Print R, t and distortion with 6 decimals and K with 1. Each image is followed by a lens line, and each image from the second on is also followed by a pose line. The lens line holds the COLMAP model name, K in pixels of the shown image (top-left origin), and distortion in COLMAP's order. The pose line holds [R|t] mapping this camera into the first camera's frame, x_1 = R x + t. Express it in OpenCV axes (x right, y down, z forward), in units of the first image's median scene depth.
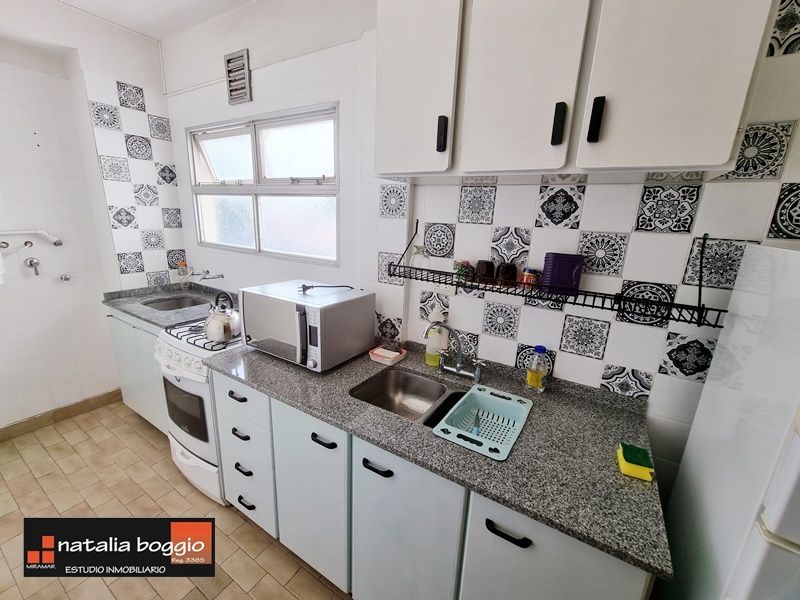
lens RADIAL K [[329.8, 0, 401.8], [0, 329.8, 301.5], [0, 0, 1]] dist [-0.004329, 0.000536]
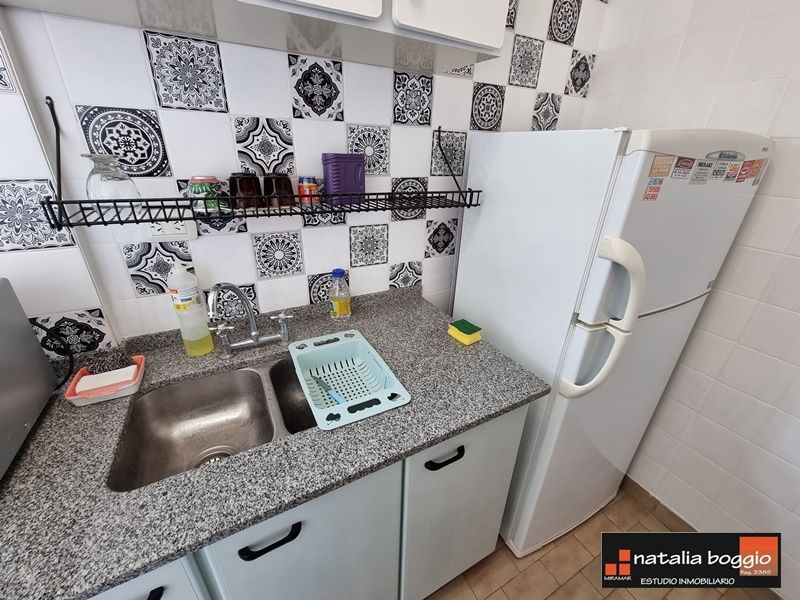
lens RADIAL K [[329.8, 0, 400.8], [0, 329.8, 301.4], [0, 0, 1]] dist [-0.004329, 0.000536]
pose [[0.500635, -0.386348, 0.774661, -0.212155], [0.204549, 0.922336, 0.327806, -0.039873], [-0.841145, -0.005656, 0.540781, 0.402498]]
